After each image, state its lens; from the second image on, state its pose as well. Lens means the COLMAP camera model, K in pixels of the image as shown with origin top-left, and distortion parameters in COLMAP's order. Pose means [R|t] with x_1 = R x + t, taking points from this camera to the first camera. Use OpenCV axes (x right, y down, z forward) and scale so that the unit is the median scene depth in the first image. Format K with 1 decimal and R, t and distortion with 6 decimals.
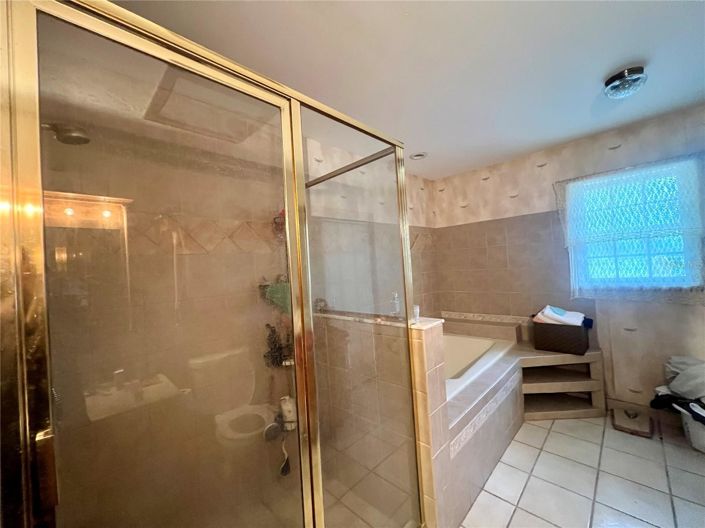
lens RADIAL K [[283.5, 0, 351.5], [0, 283.5, 263.8], [0, 0, 1]] dist [-0.001147, 0.000056]
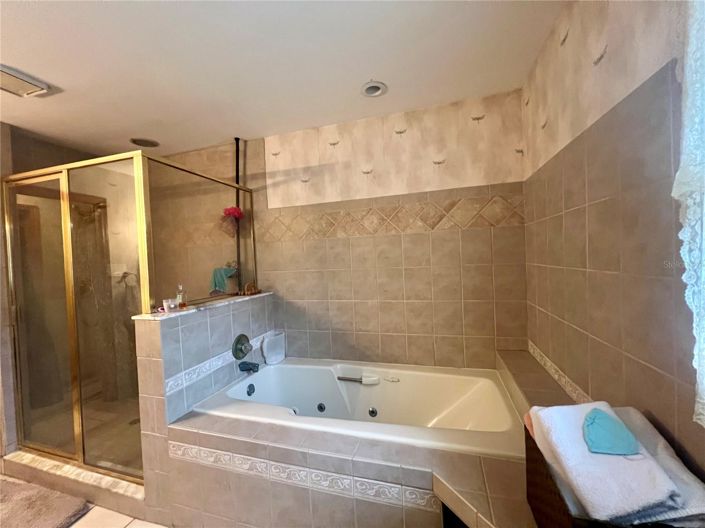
lens RADIAL K [[282.5, 0, 353.0], [0, 282.5, 263.5], [0, 0, 1]] dist [-0.002216, -0.000254]
pose [[0.468971, 0.060396, -0.881146, 0.810434], [0.022143, 0.996542, 0.080090, -0.030335], [0.882936, -0.057071, 0.466012, 0.620697]]
